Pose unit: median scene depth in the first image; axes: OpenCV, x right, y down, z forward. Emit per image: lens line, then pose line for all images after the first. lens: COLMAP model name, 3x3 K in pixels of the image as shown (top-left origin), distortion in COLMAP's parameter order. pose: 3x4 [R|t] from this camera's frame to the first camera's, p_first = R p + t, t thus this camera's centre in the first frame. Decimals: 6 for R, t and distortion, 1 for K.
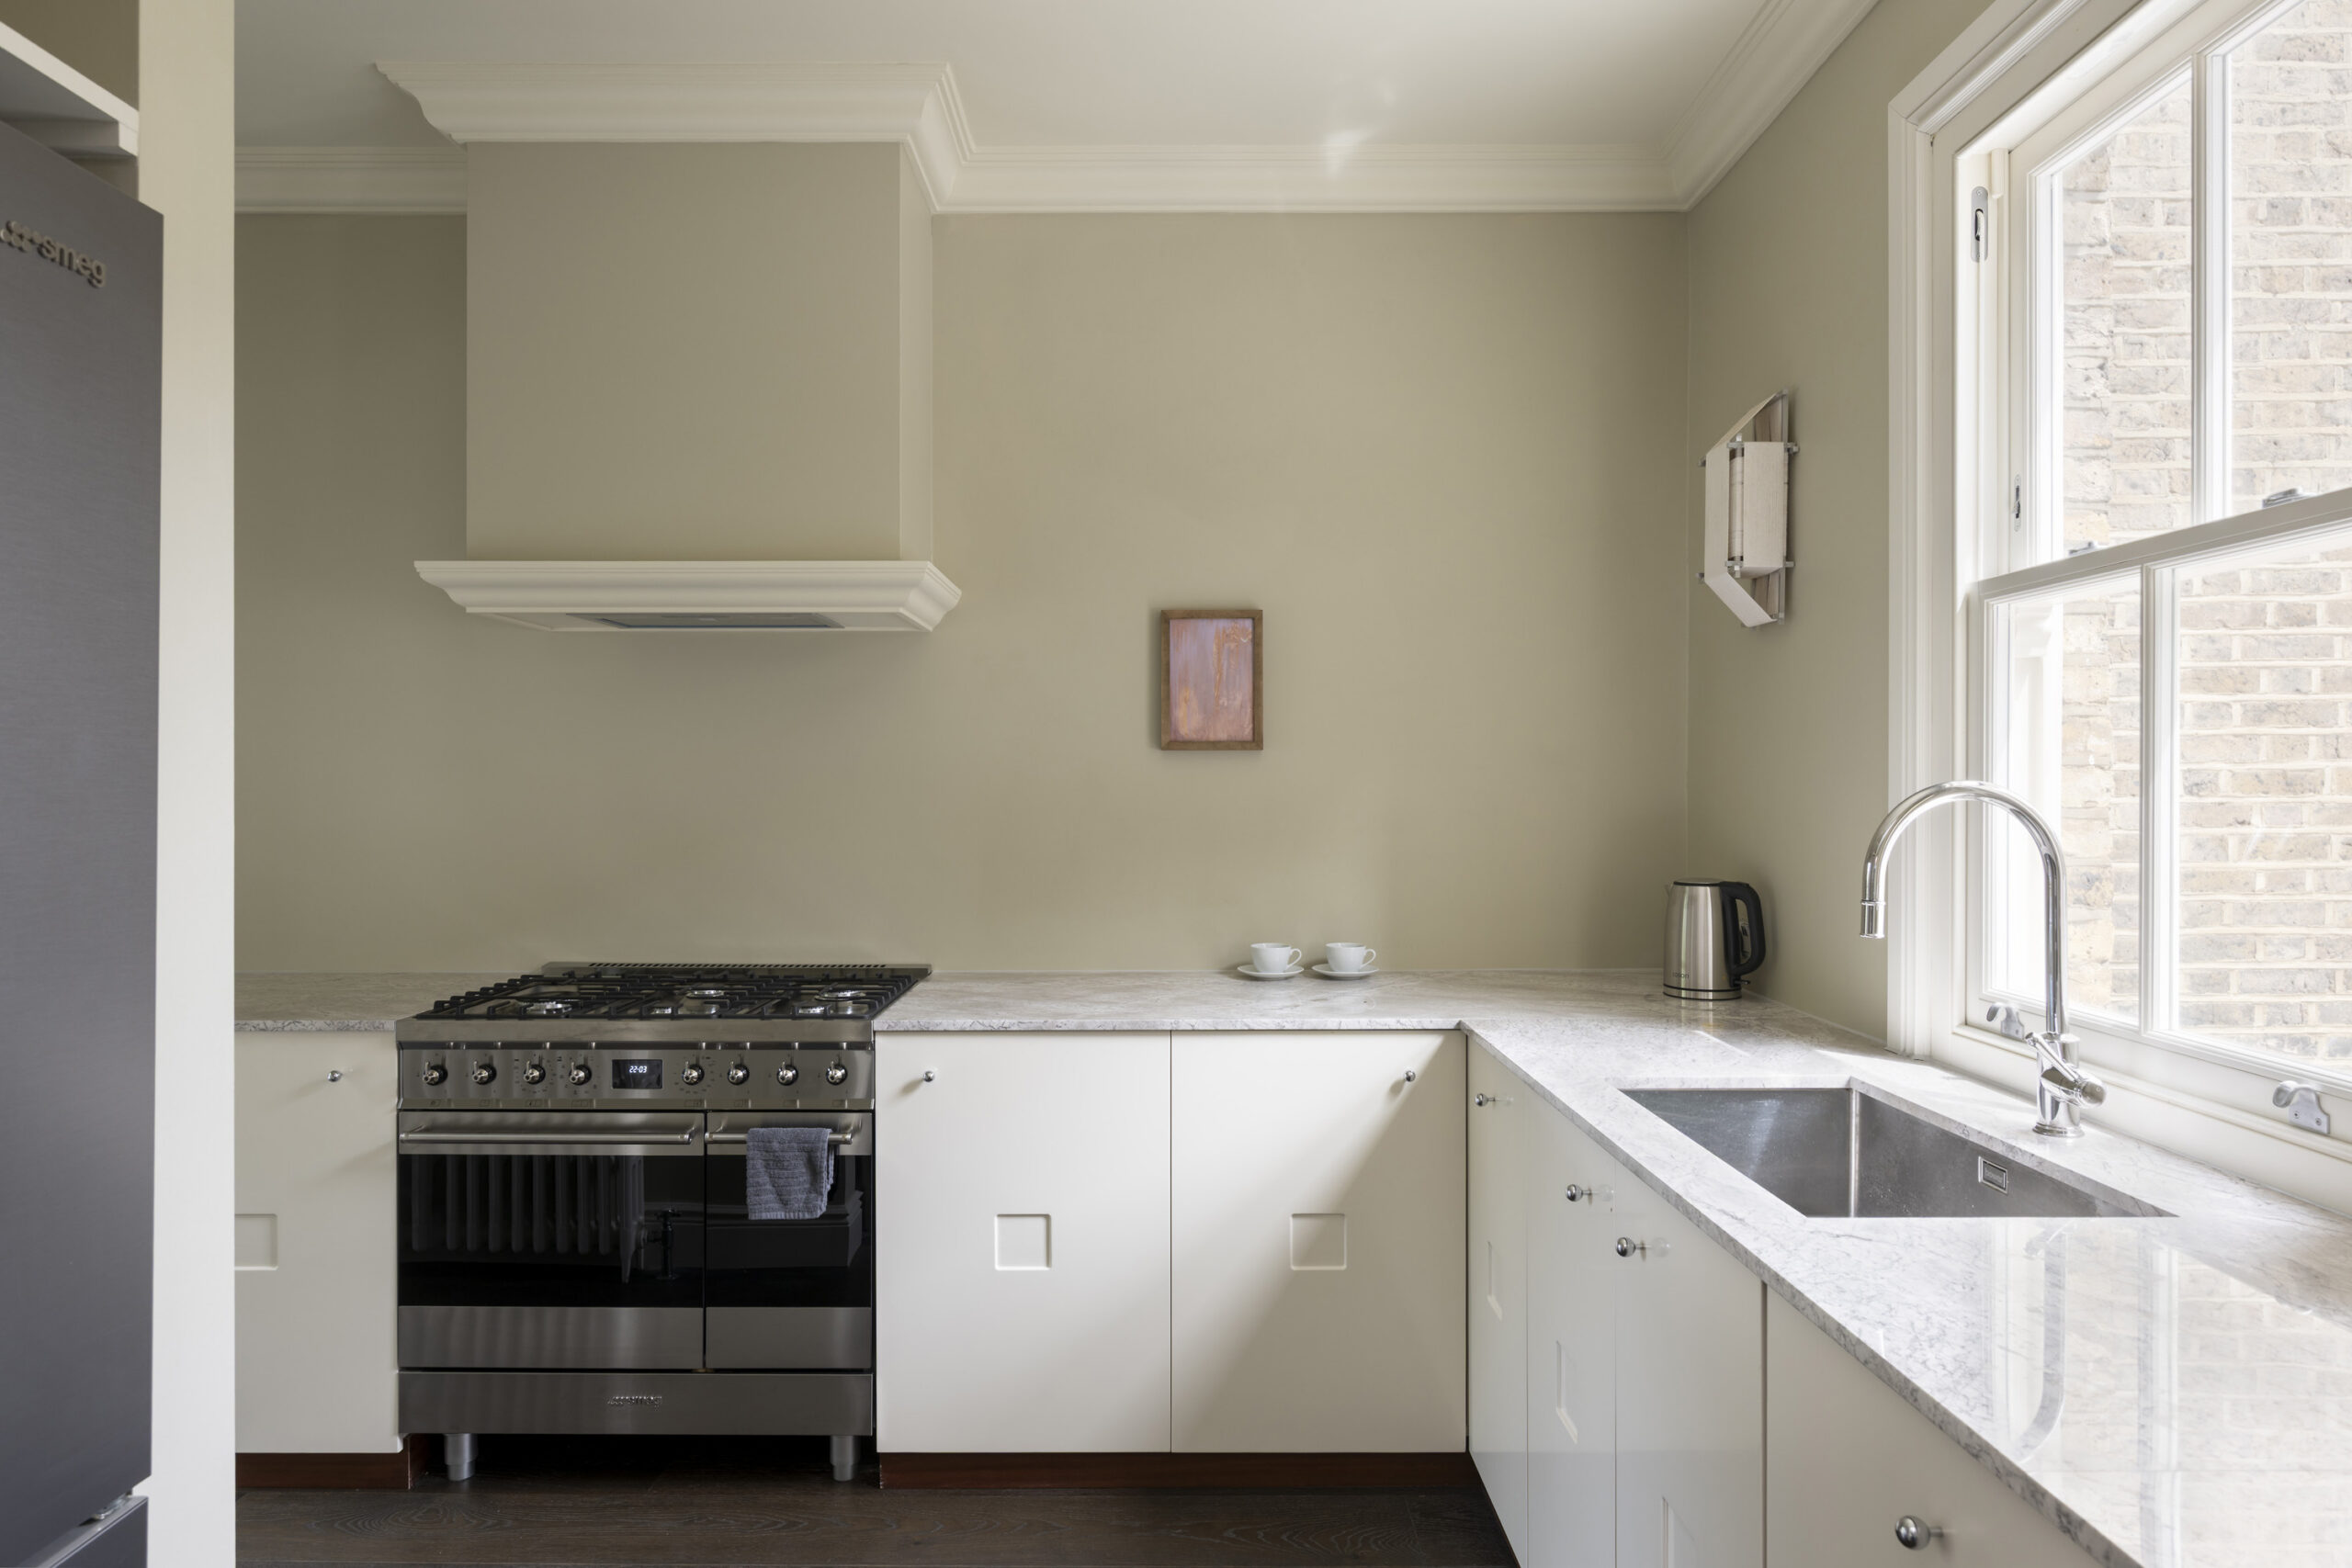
lens RADIAL K [[1435.9, 0, 1176.0], [0, 1435.9, 784.0], [0, 0, 1]] dist [0.003284, 0.000825]
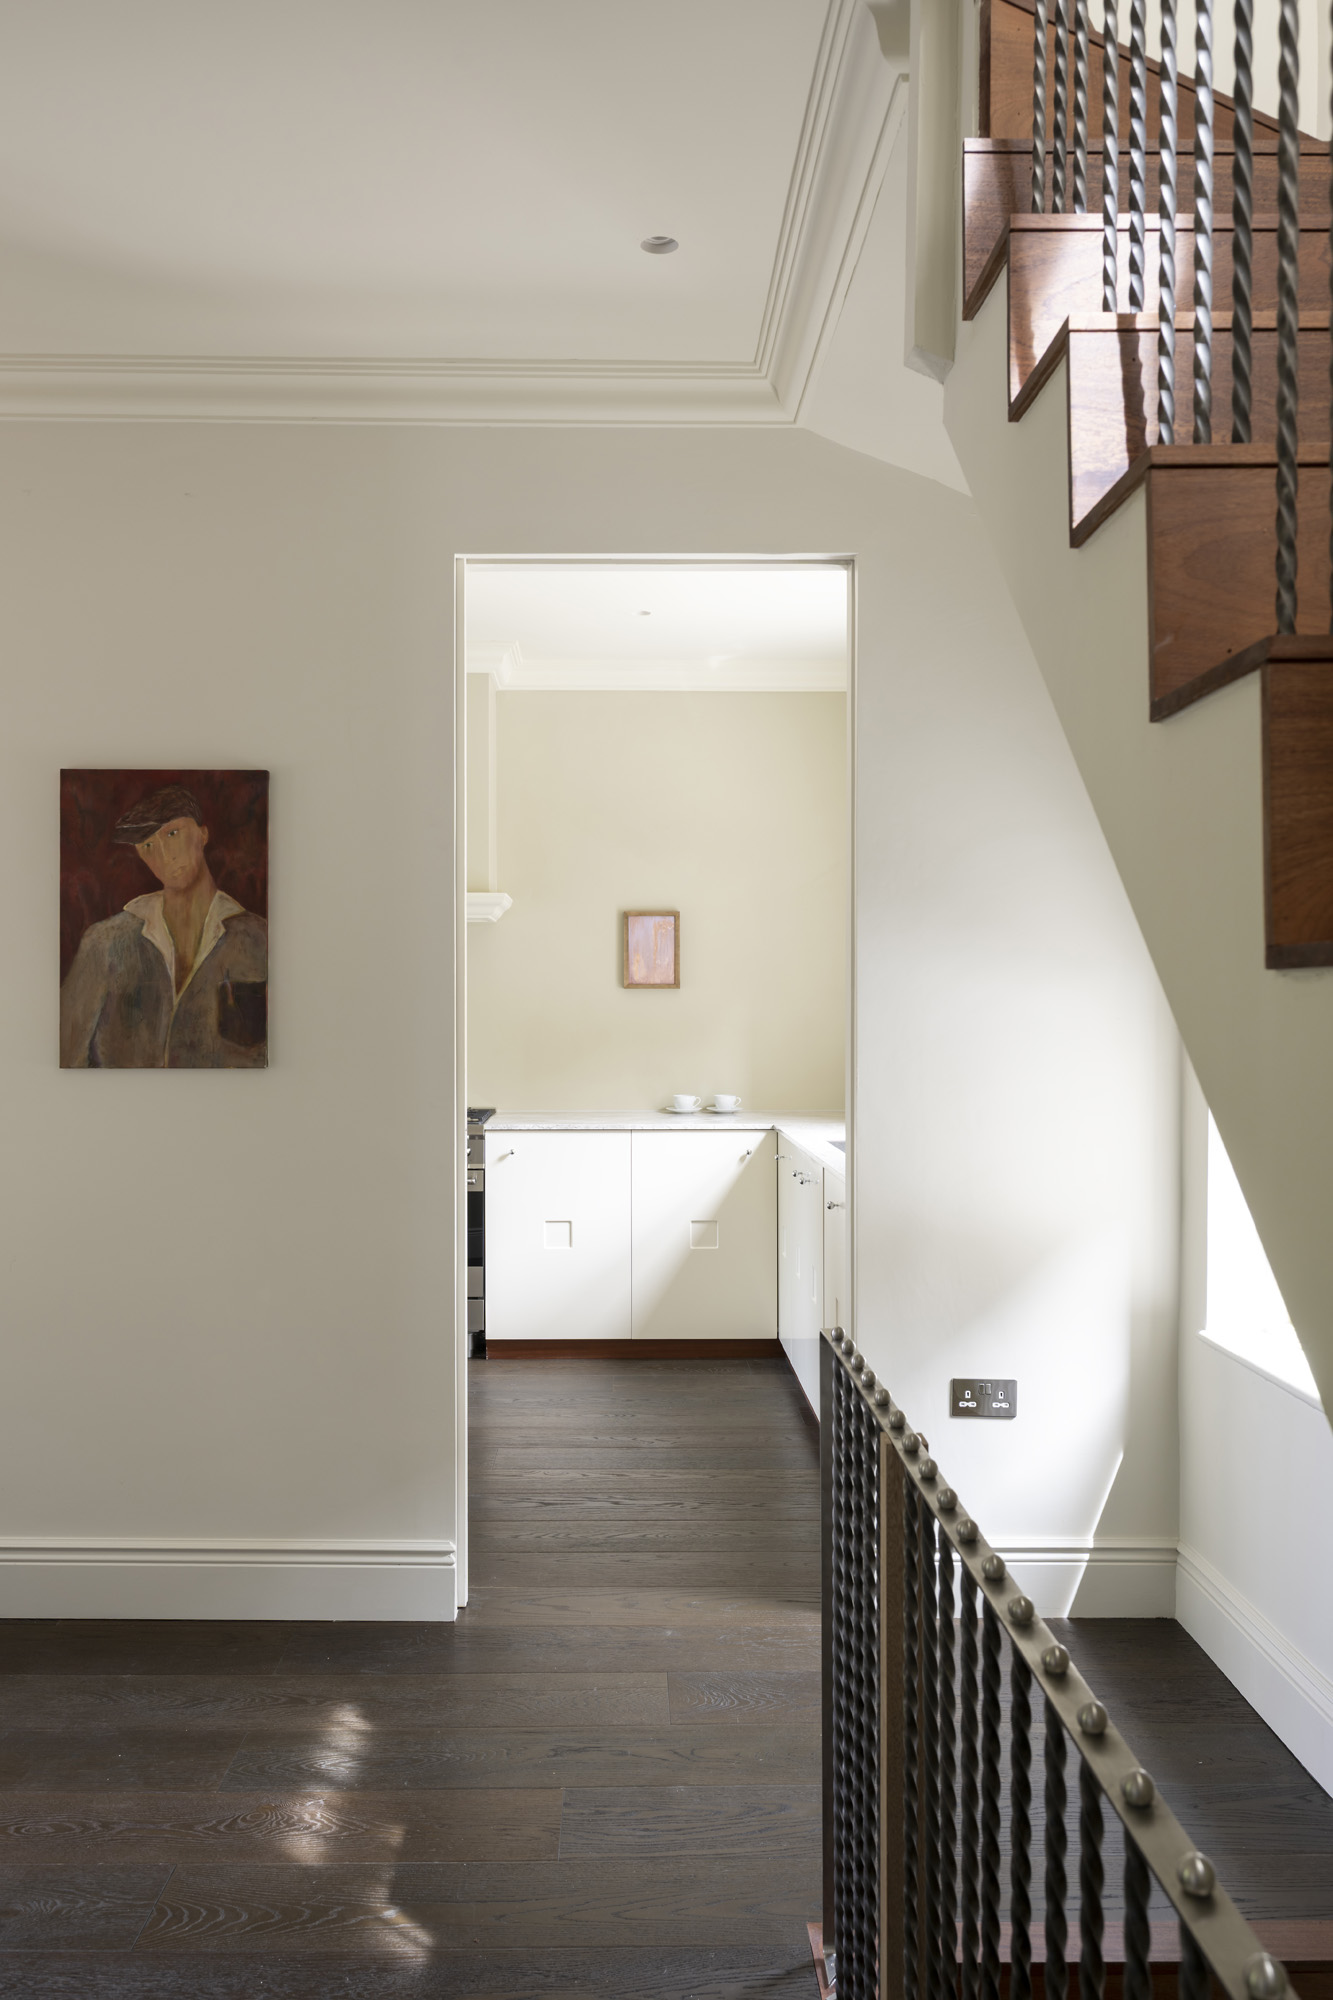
lens RADIAL K [[1688.2, 0, 666.5], [0, 1688.2, 1000.0], [0, 0, 1]] dist [-0.001186, -0.000028]
pose [[0.999630, -0.002081, 0.027135, -0.014676], [0.002139, 0.999996, -0.002100, -0.005243], [-0.027131, 0.002157, 0.999630, -1.149090]]
